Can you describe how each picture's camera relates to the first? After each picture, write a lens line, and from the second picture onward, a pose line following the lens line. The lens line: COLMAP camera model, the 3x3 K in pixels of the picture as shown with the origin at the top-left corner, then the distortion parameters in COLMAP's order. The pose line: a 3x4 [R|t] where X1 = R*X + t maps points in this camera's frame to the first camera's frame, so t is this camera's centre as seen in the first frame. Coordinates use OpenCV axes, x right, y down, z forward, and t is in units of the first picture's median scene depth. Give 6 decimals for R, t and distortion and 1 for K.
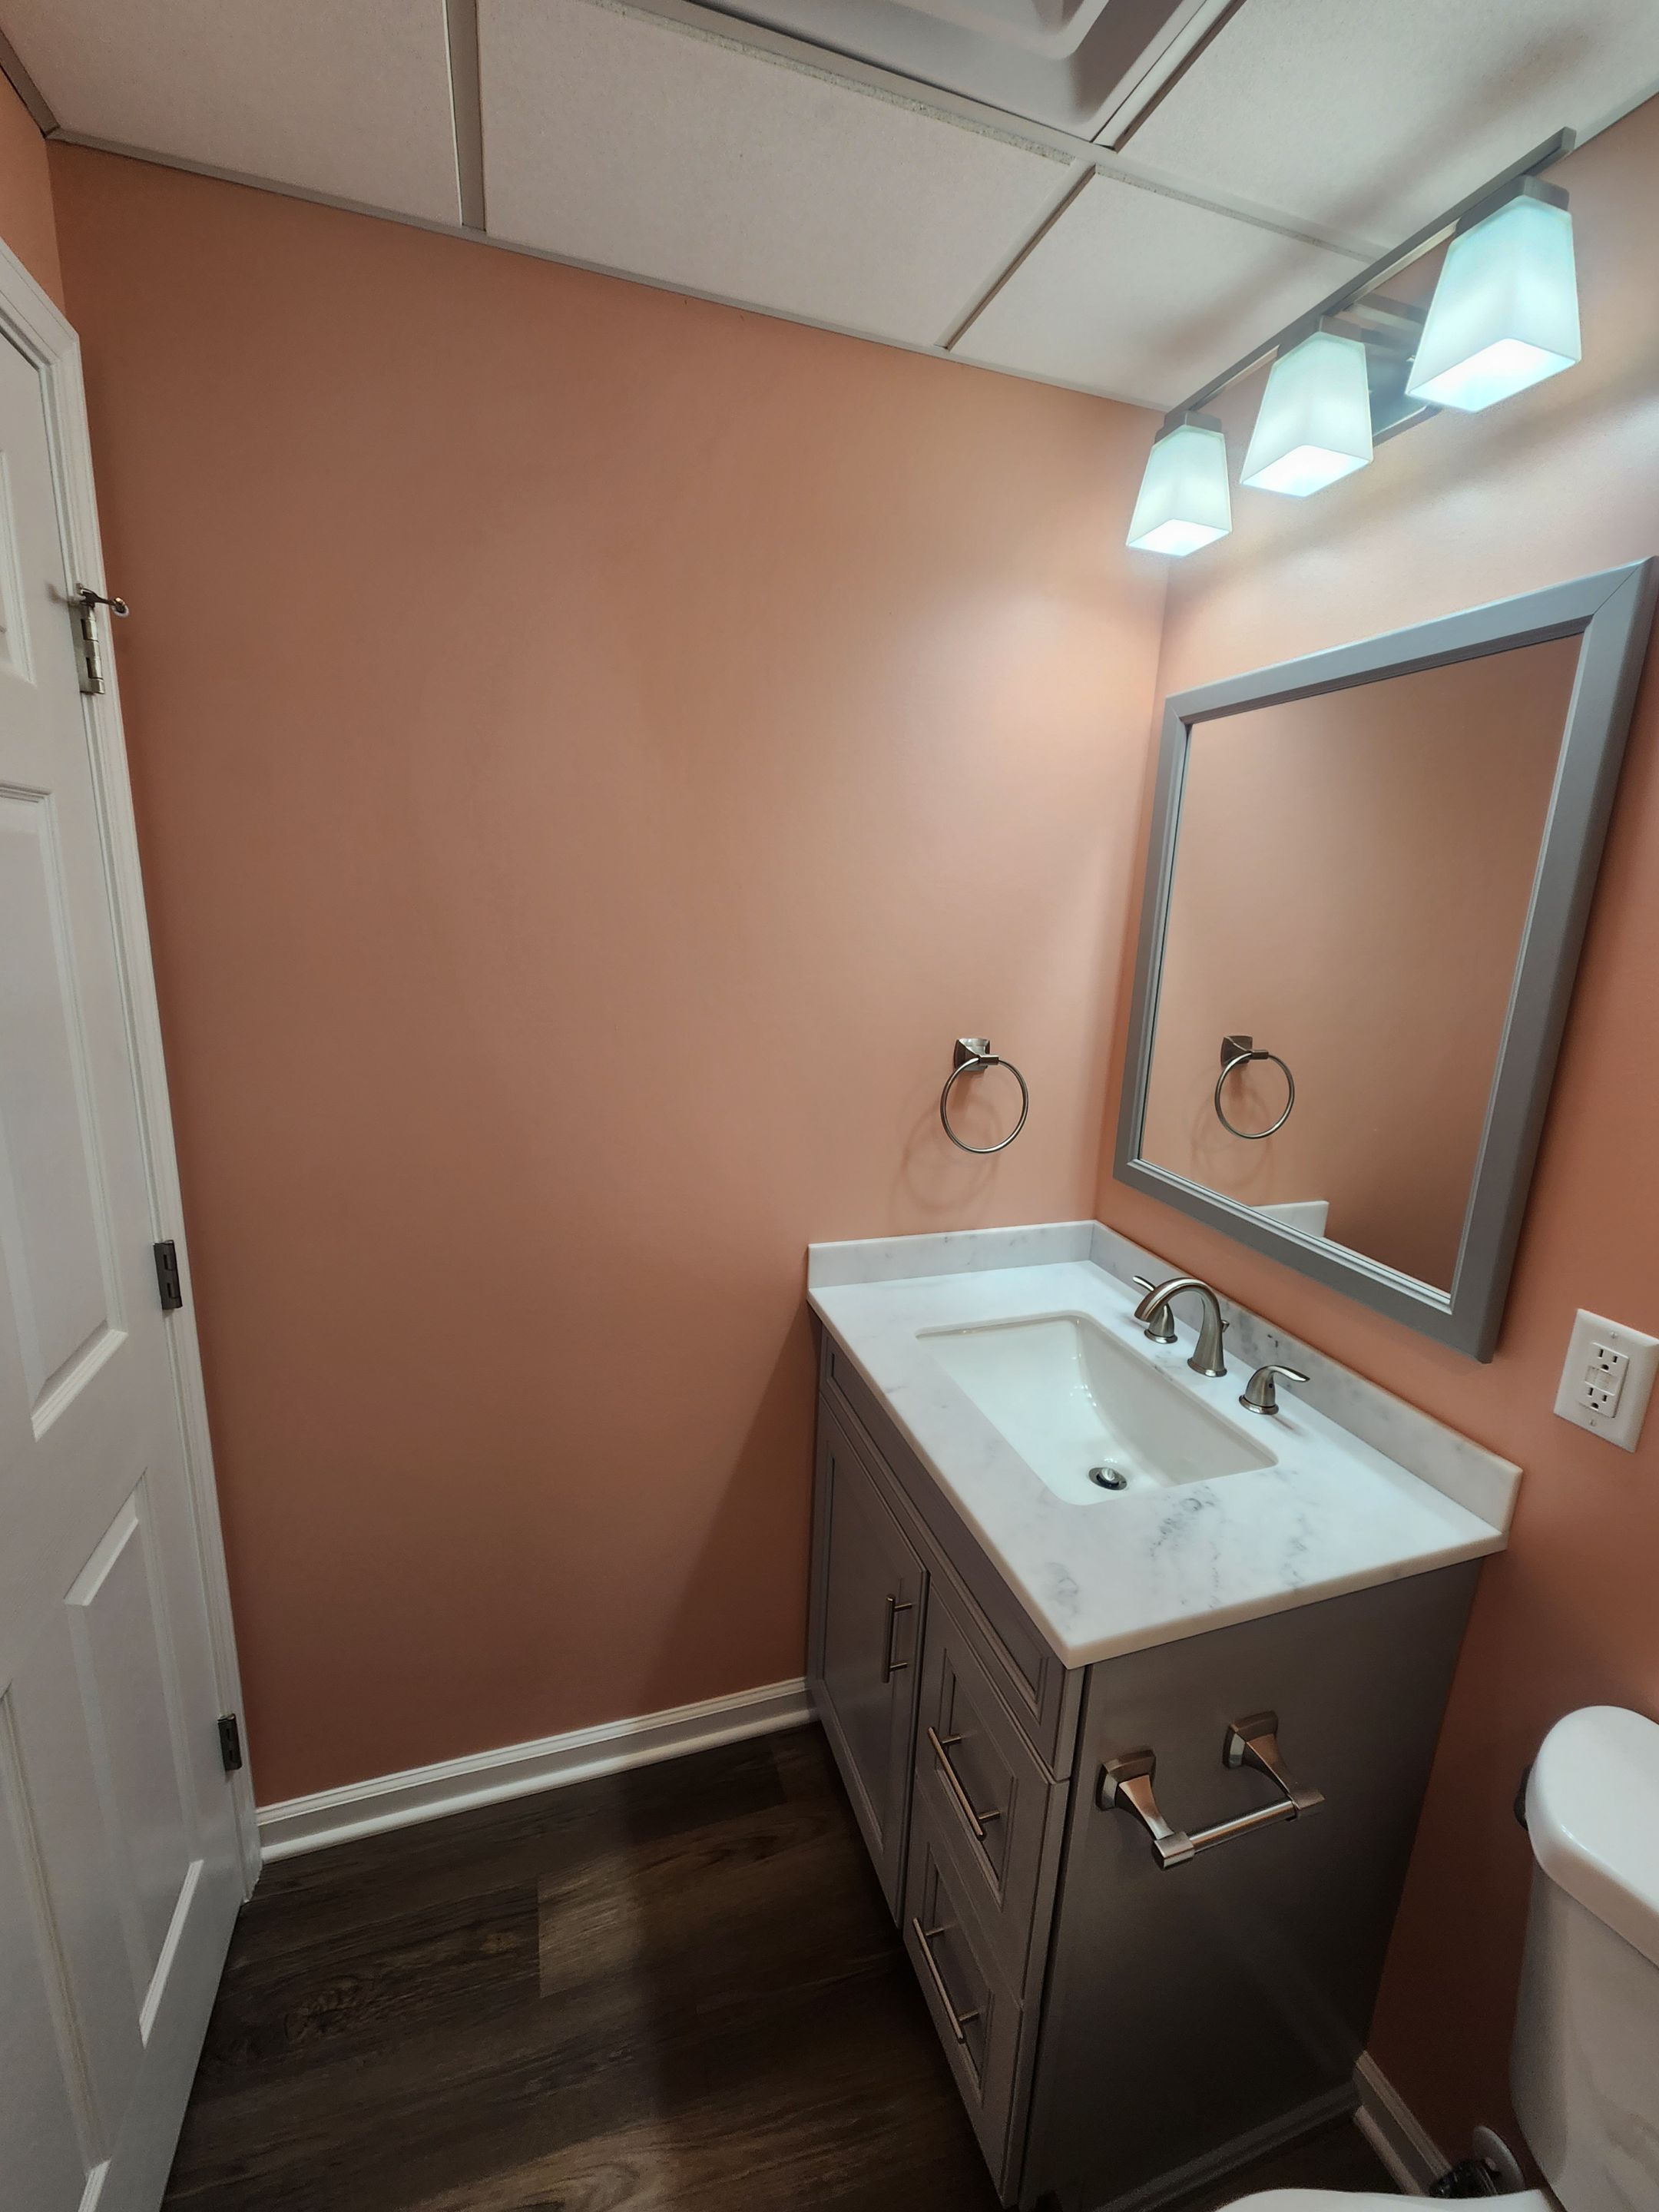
lens RADIAL K [[906.5, 0, 828.8], [0, 906.5, 1091.2], [0, 0, 1]] dist [-0.001523, -0.000862]
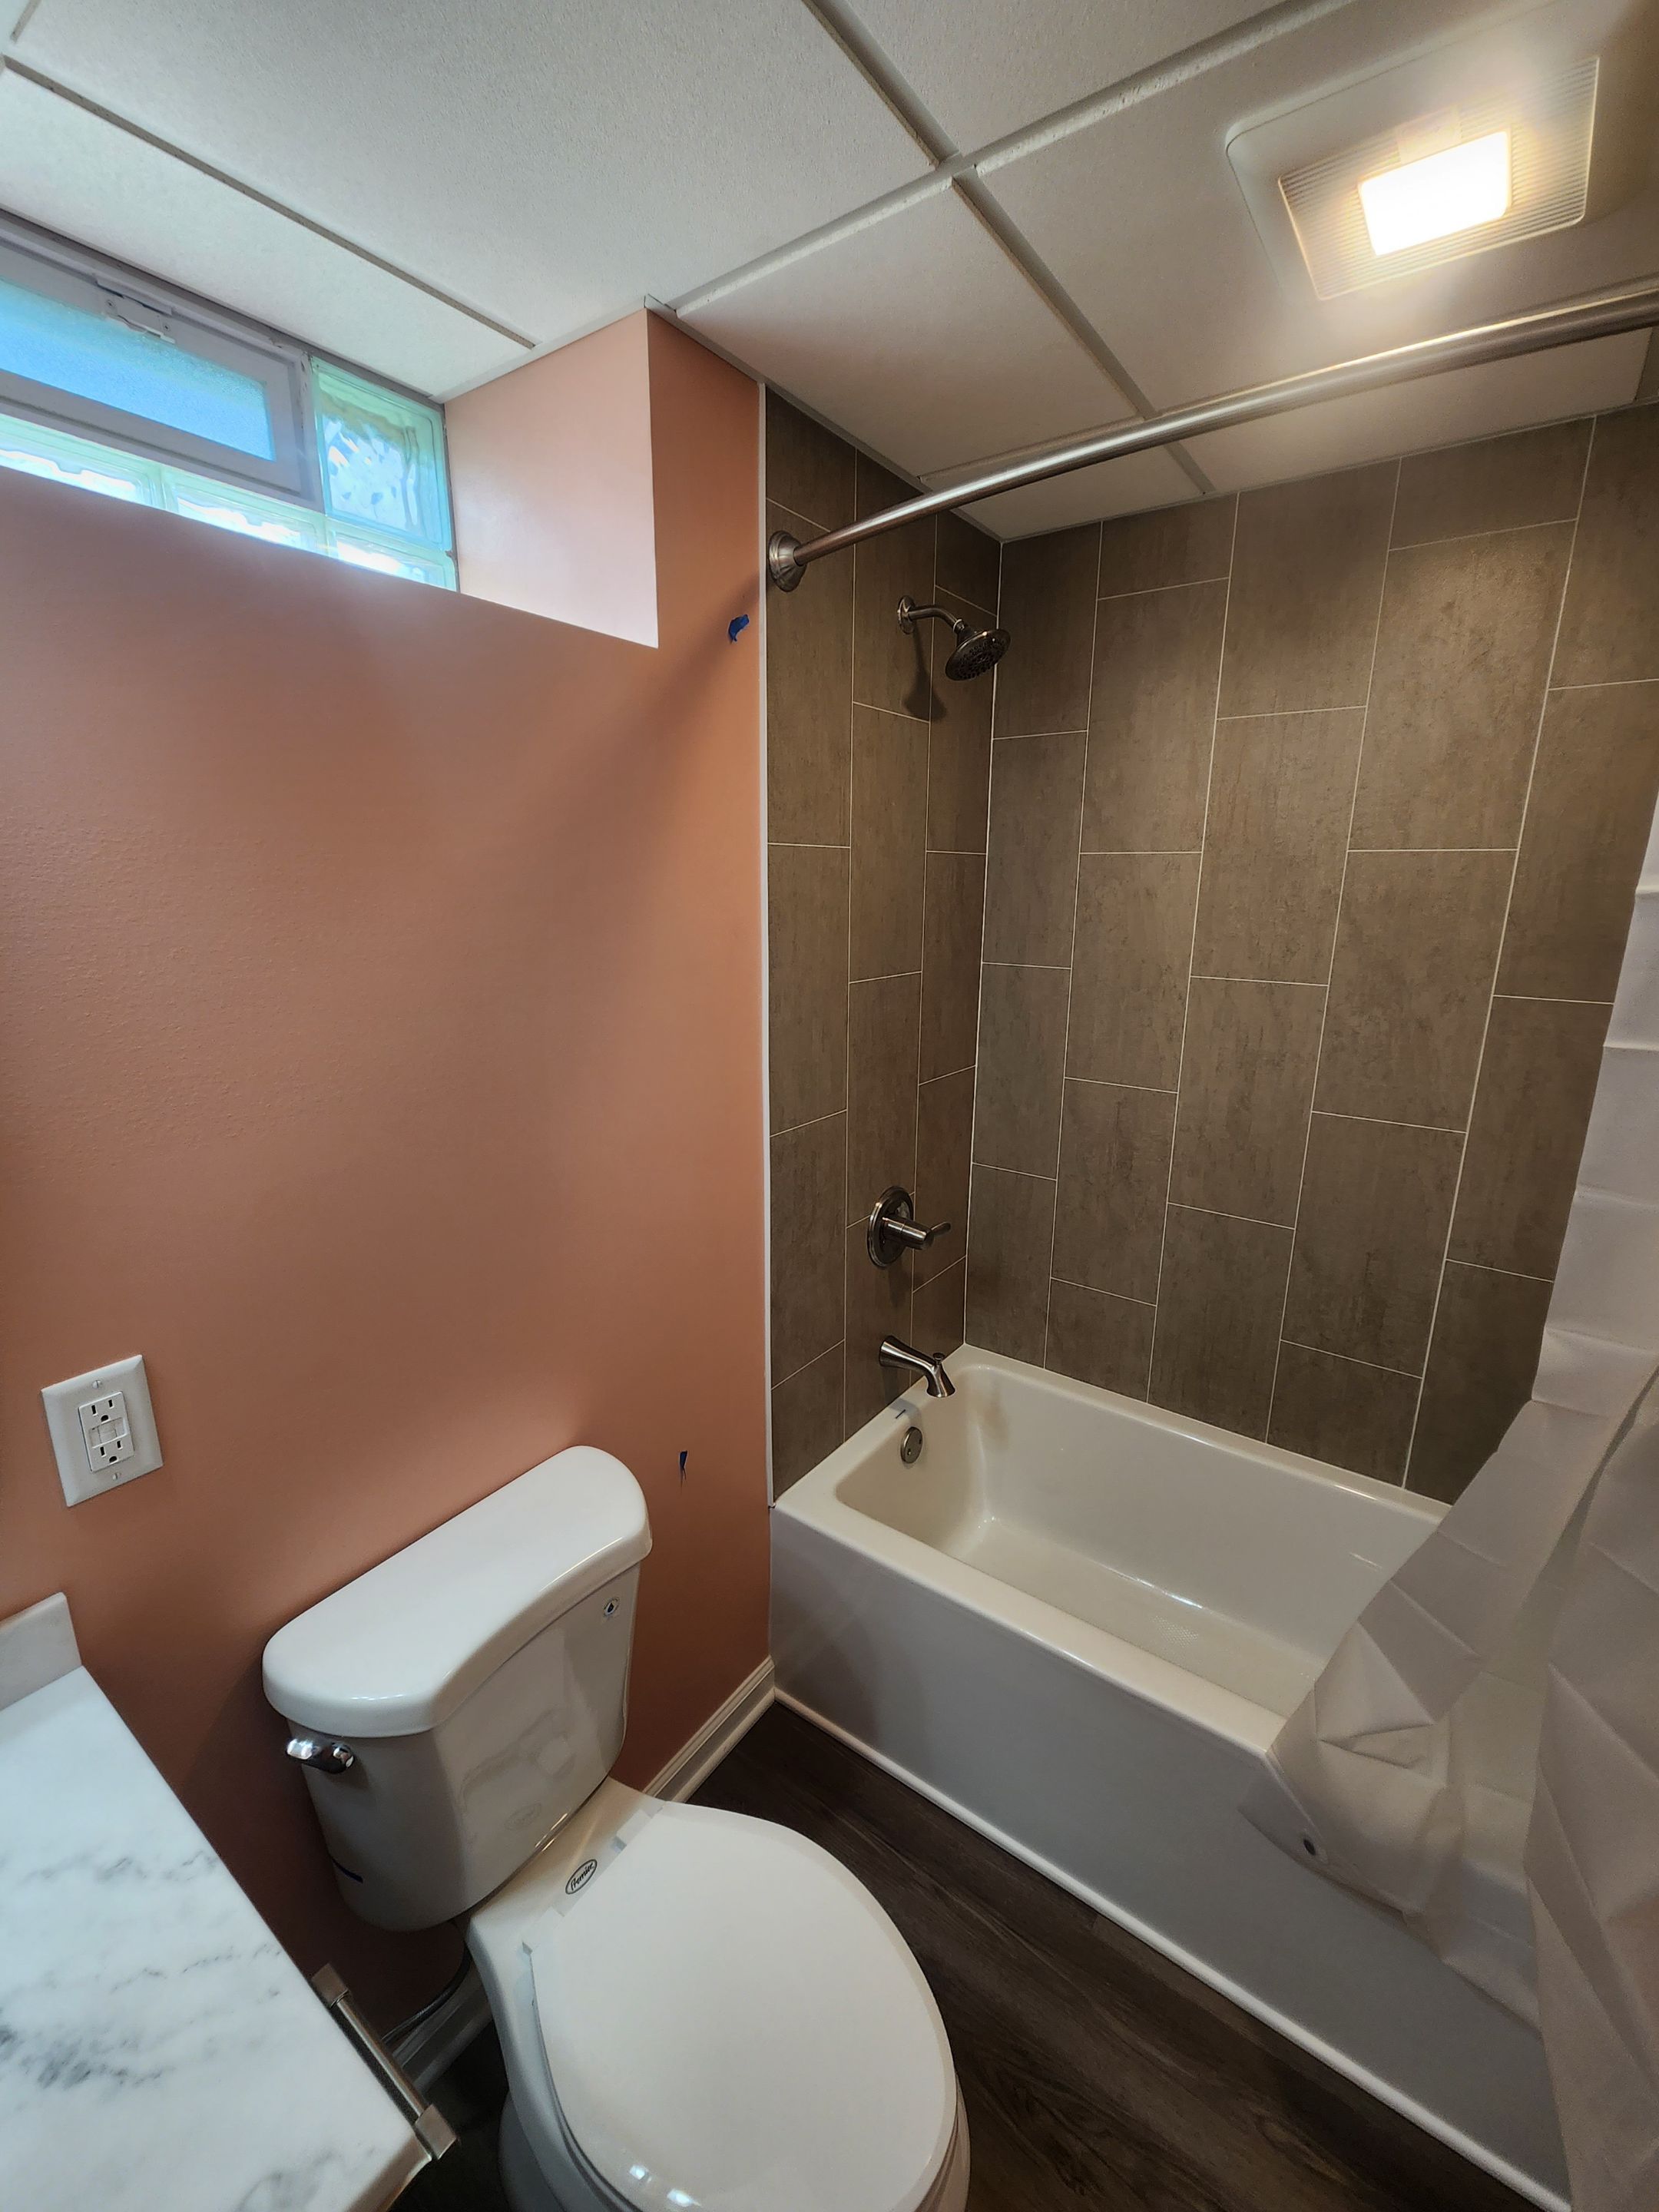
lens RADIAL K [[906.5, 0, 832.9], [0, 906.5, 1127.8], [0, 0, 1]] dist [-0.001523, -0.000862]
pose [[-0.586780, -0.273266, 0.762243, -0.185672], [0.140413, 0.892738, 0.428139, -0.236178], [-0.797479, 0.358252, -0.485471, 0.720752]]
